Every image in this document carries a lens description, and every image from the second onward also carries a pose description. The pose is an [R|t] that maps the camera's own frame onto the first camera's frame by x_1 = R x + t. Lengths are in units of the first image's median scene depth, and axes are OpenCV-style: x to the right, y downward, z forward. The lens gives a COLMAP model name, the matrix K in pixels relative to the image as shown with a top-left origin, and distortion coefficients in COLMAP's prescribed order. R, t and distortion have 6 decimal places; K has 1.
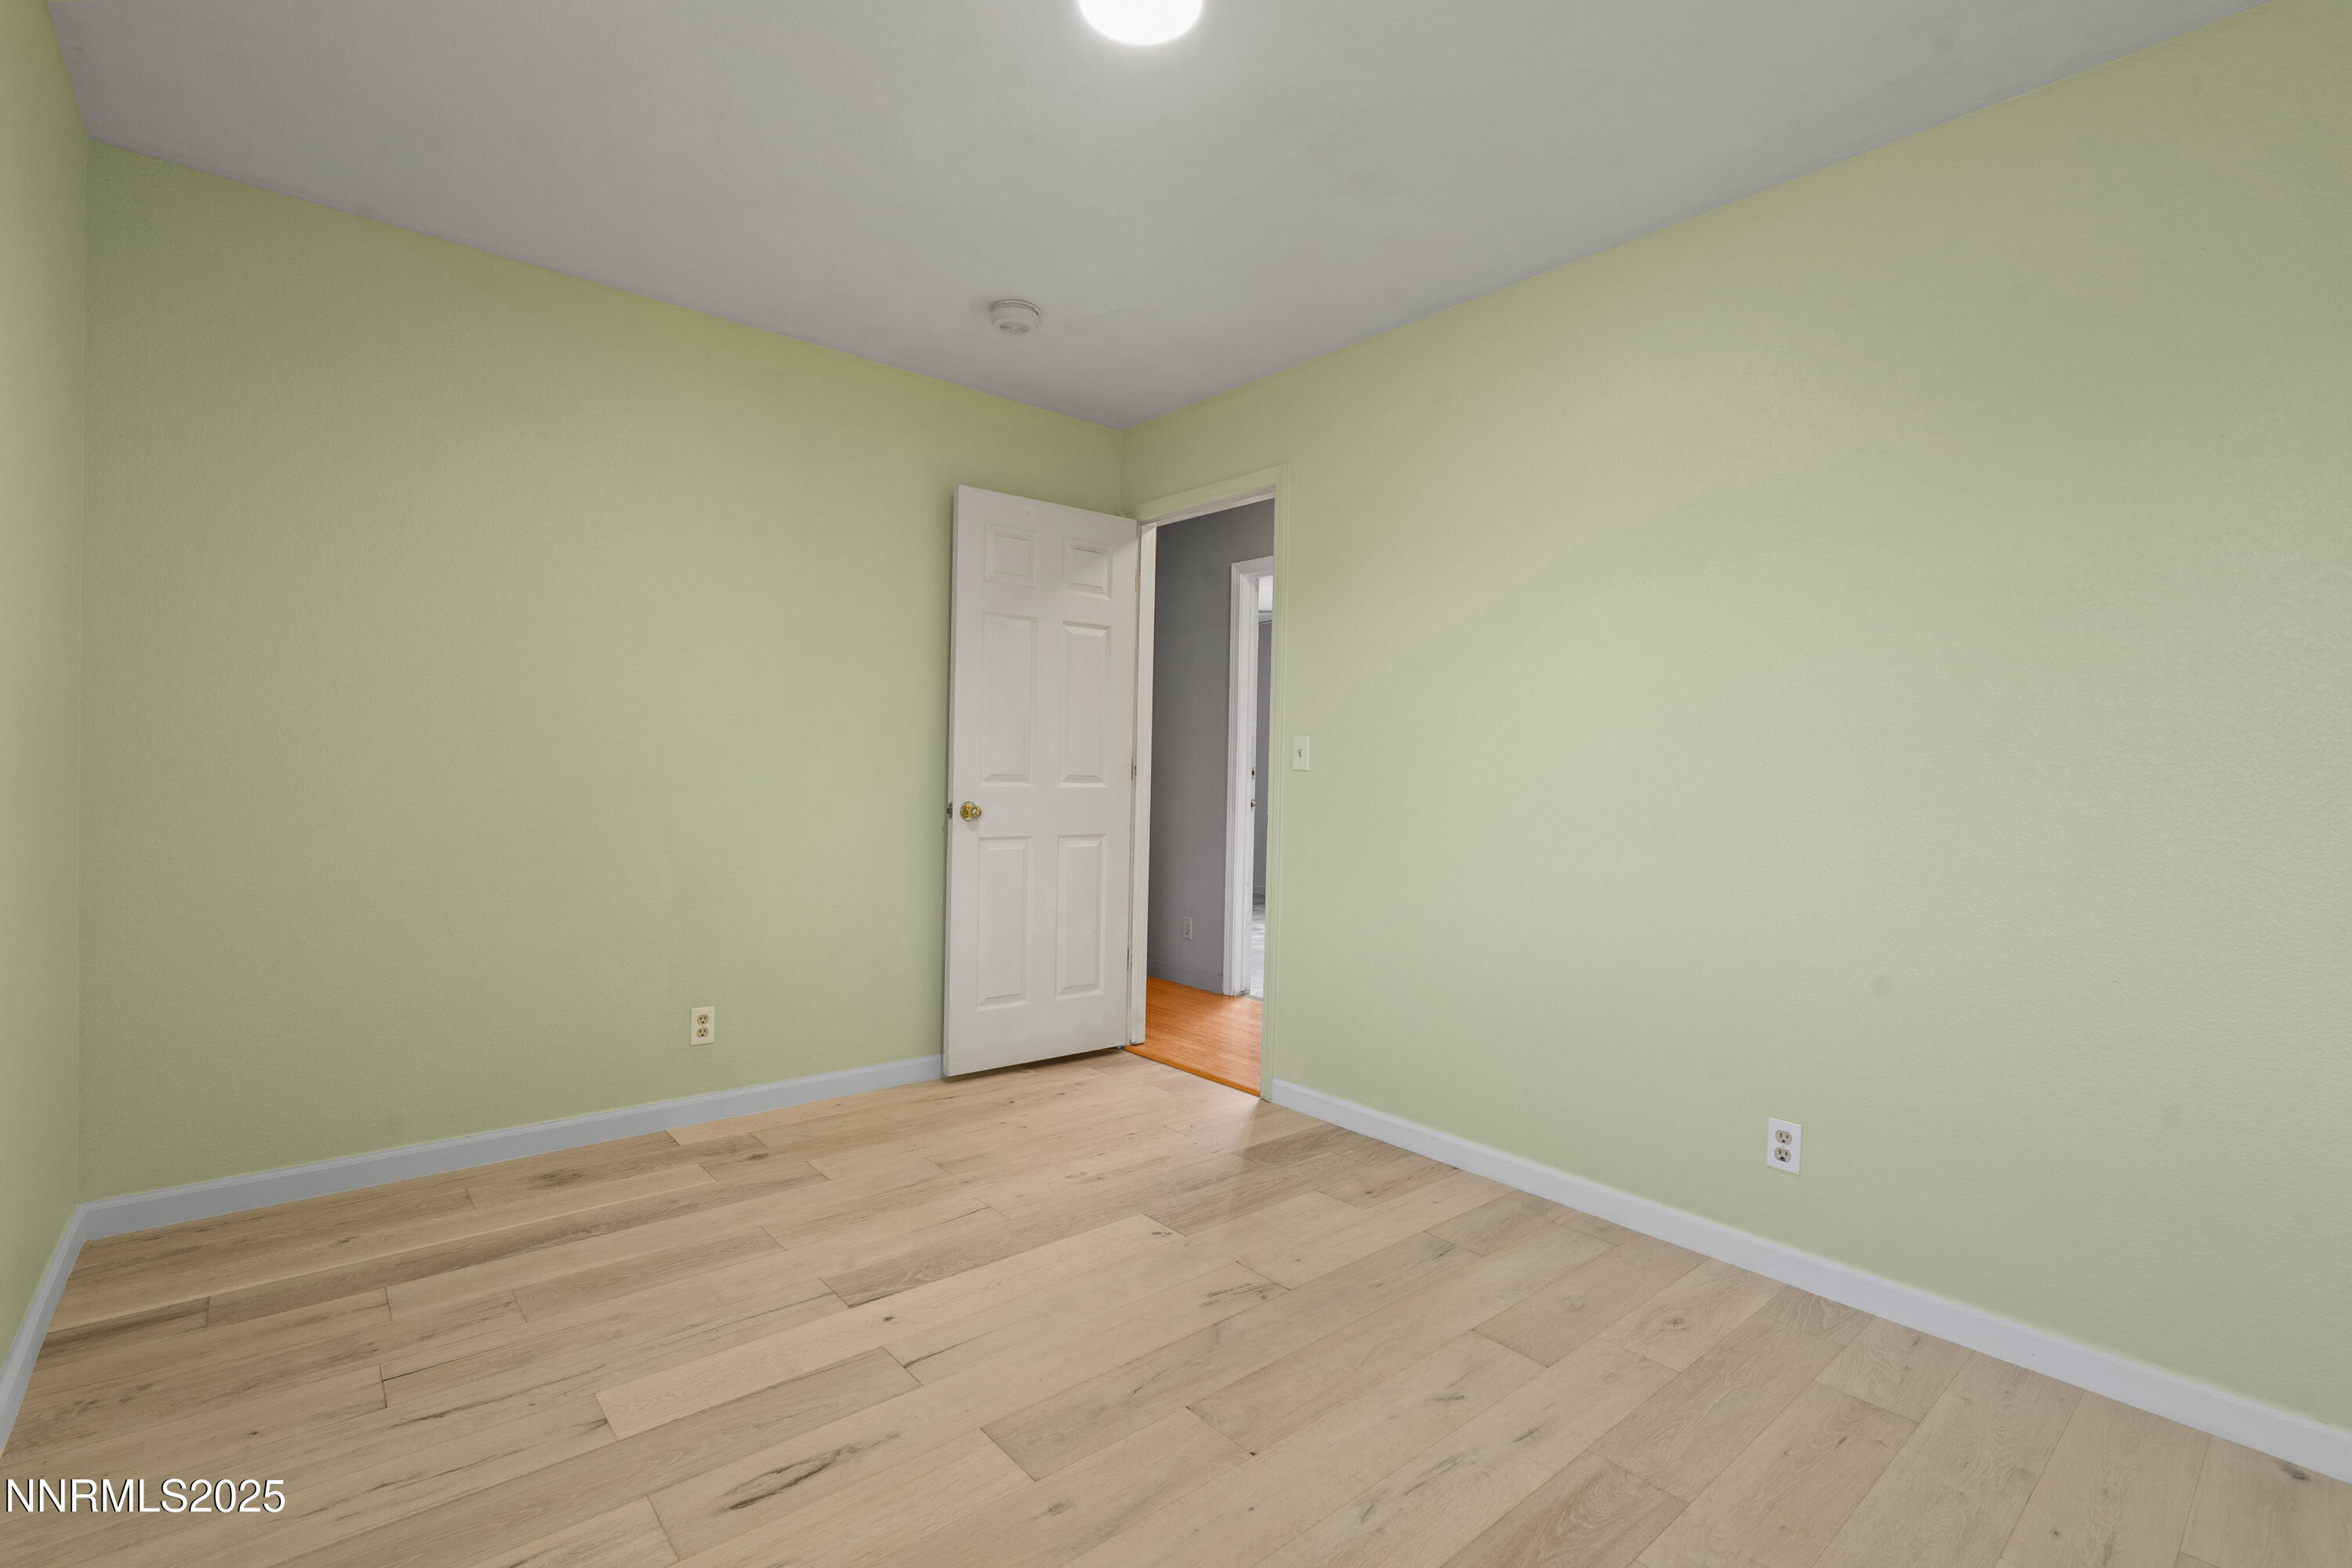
lens RADIAL K [[1062.4, 0, 1172.9], [0, 1062.4, 775.9], [0, 0, 1]] dist [-0.006891, 0.001849]
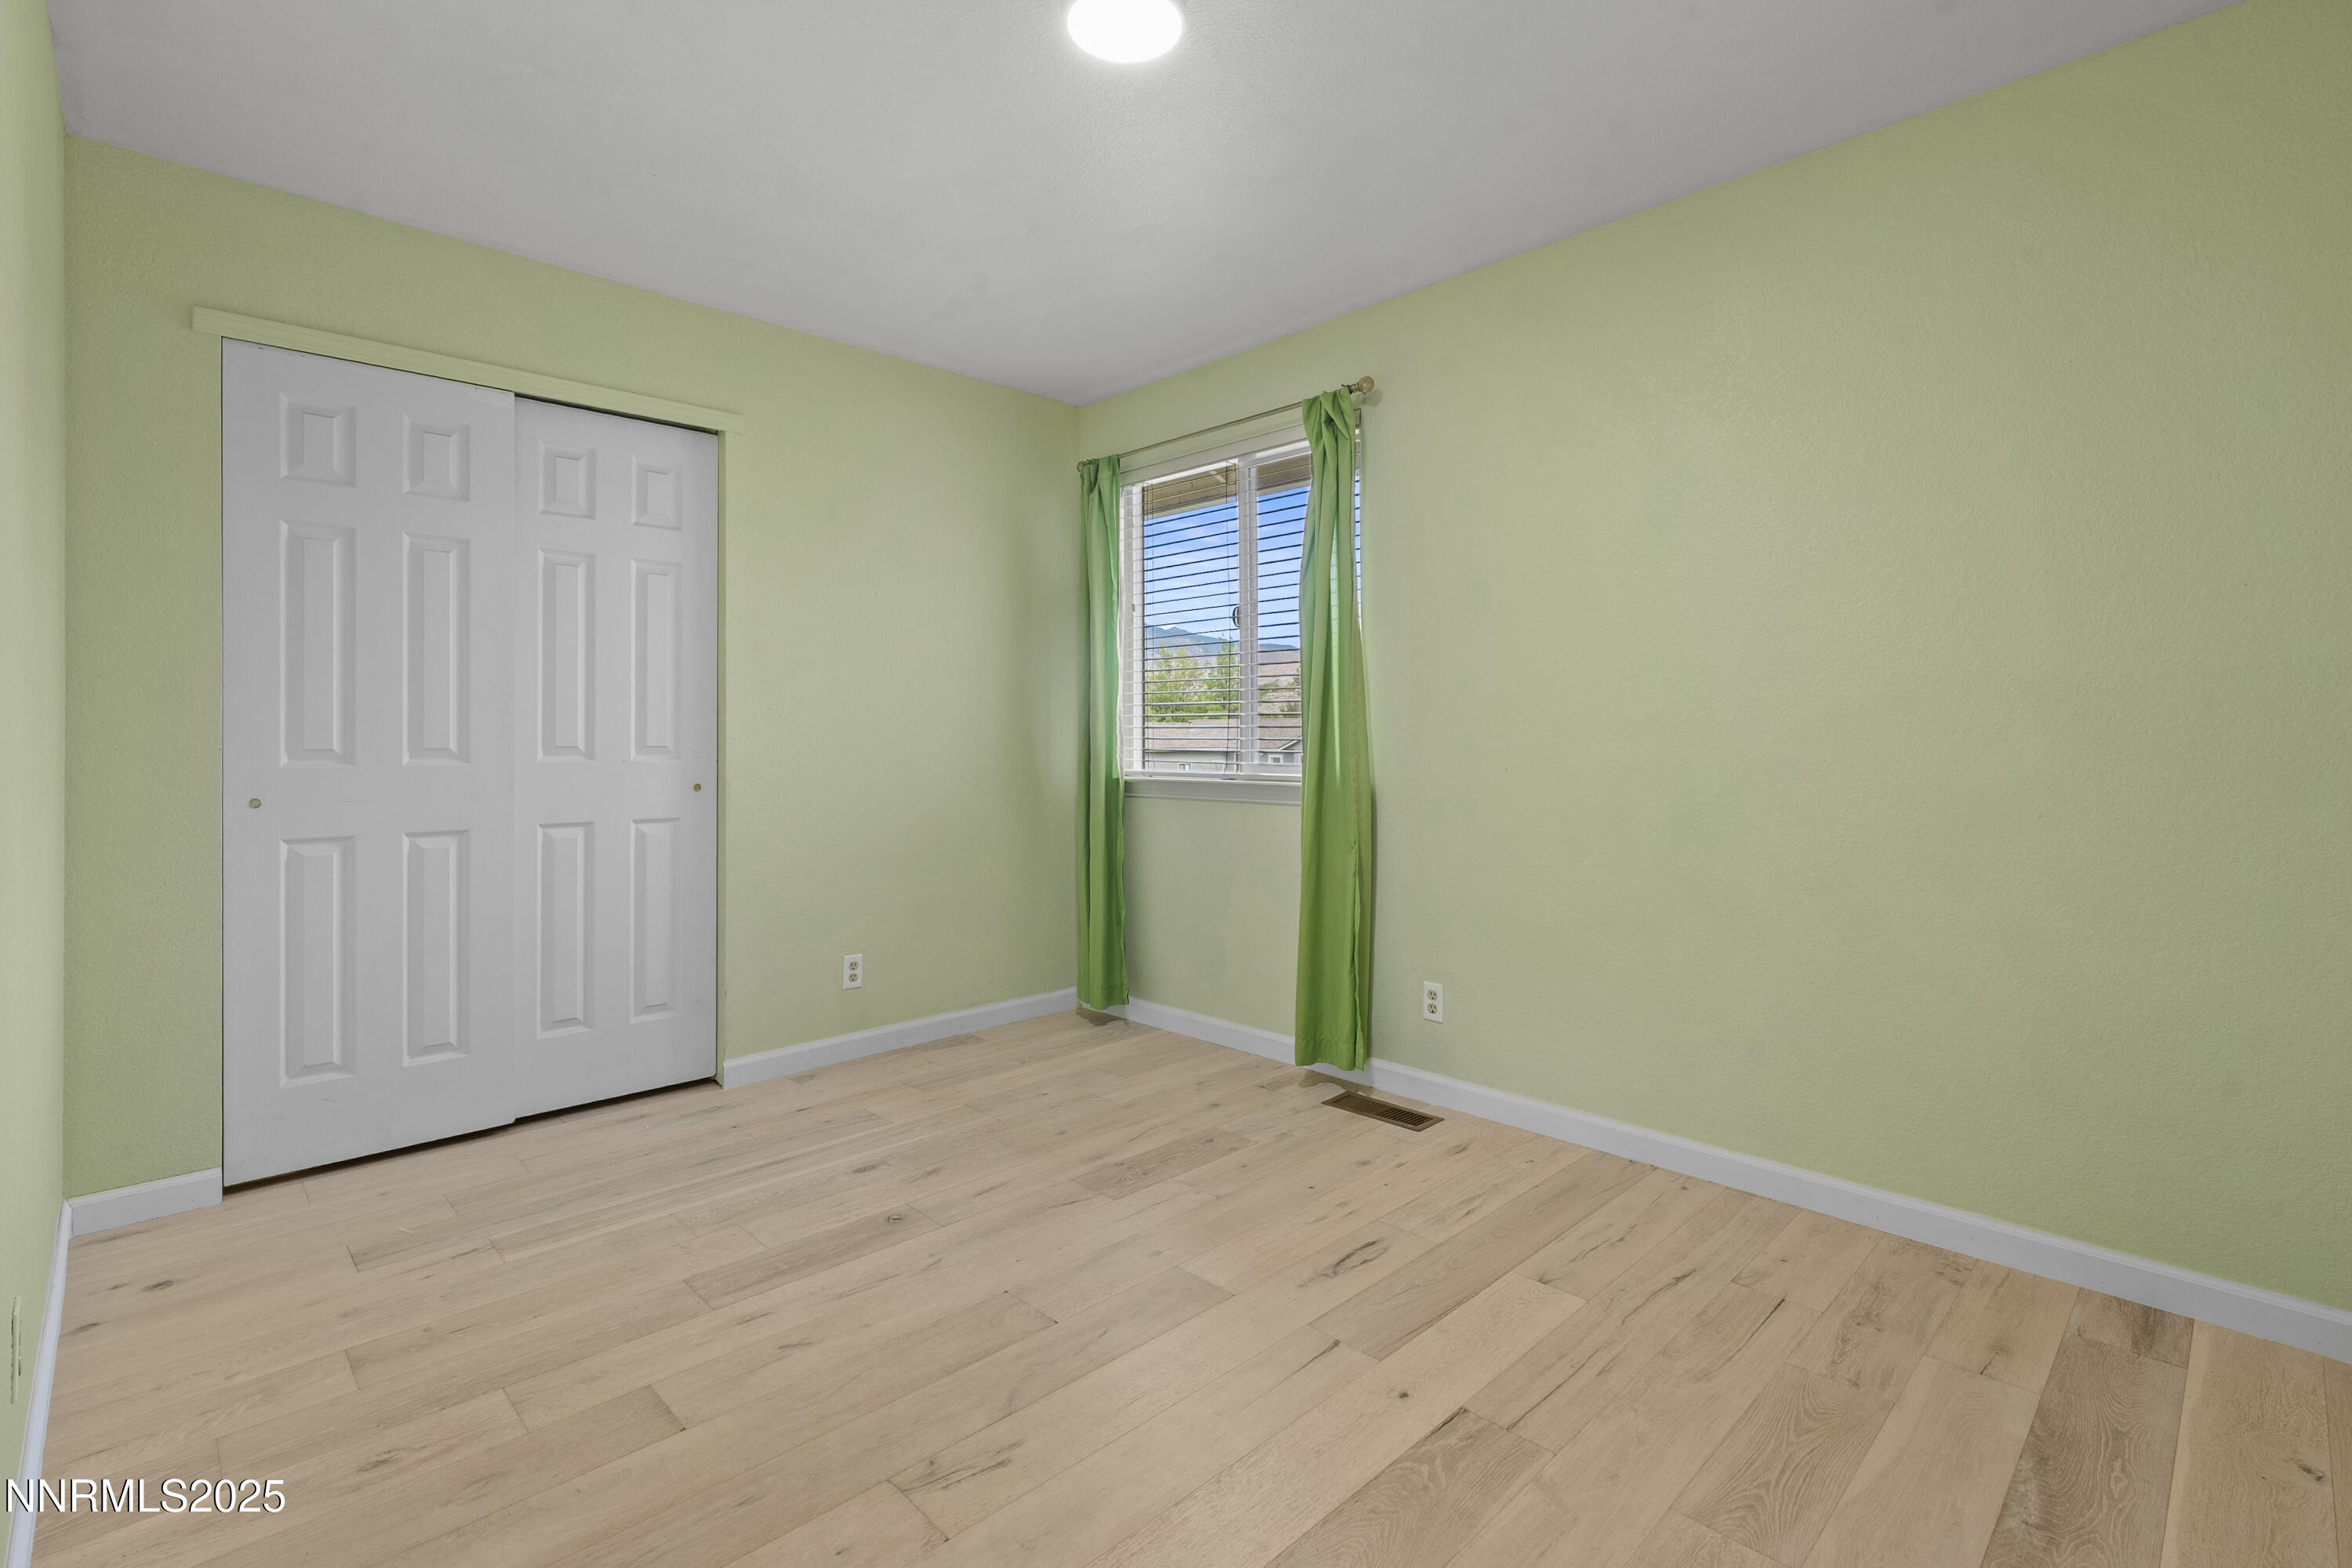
lens RADIAL K [[1062.4, 0, 1178.8], [0, 1062.4, 764.0], [0, 0, 1]] dist [-0.006891, 0.001849]
pose [[-0.997944, -0.020190, -0.060832, -0.031212], [-0.021925, 0.999367, 0.028002, -0.007015], [0.060228, 0.029278, -0.997755, 1.903274]]
